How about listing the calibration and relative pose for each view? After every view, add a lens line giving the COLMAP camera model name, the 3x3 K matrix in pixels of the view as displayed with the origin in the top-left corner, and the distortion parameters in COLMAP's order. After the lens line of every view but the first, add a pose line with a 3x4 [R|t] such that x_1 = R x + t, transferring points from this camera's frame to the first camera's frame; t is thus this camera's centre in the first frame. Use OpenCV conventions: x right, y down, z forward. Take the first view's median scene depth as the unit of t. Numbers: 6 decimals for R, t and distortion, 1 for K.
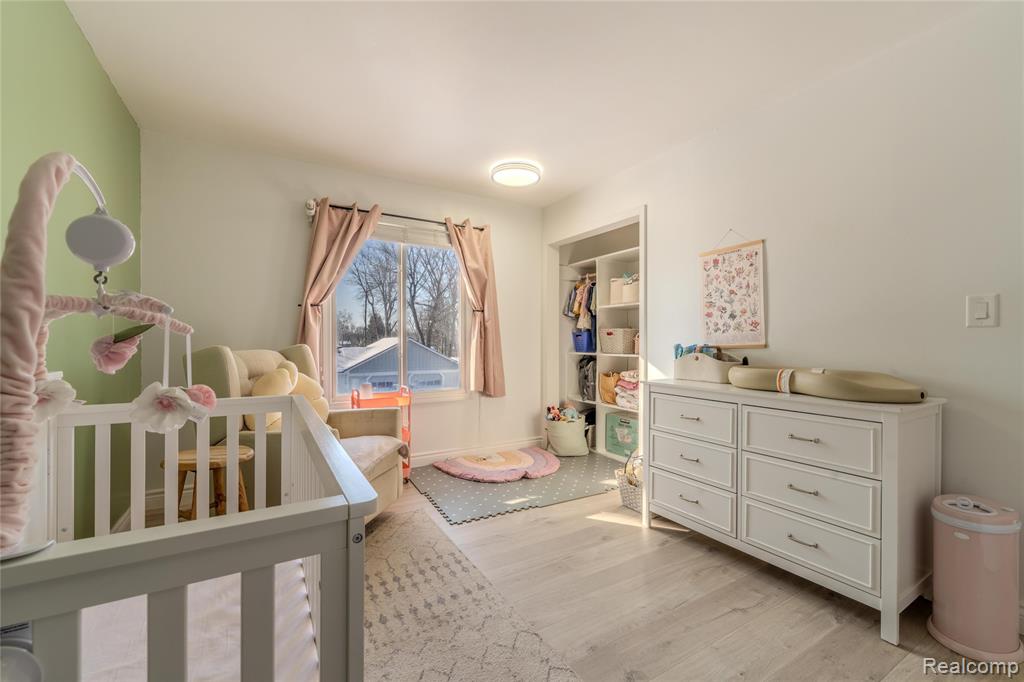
lens RADIAL K [[417.3, 0, 510.1], [0, 417.3, 341.2], [0, 0, 1]] dist [-0.000790, -0.000123]
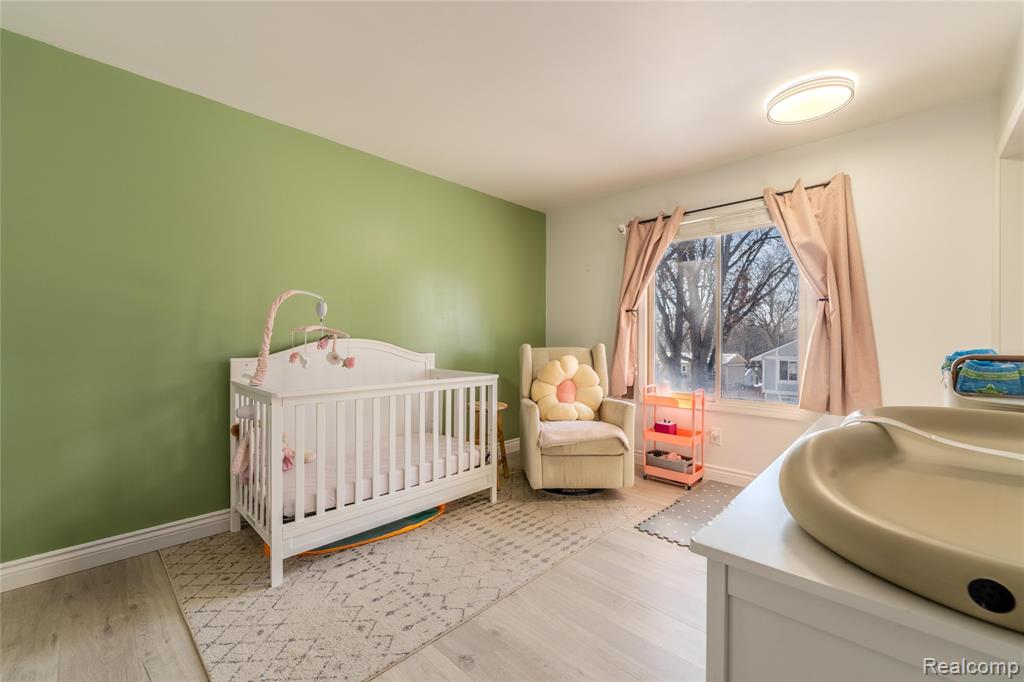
lens RADIAL K [[417.3, 0, 507.6], [0, 417.3, 340.5], [0, 0, 1]] dist [-0.000790, -0.000123]
pose [[0.252343, 0.001894, -0.967636, 0.849508], [-0.002596, 0.999996, 0.001280, -0.004012], [0.967634, 0.002189, 0.252347, 0.527593]]
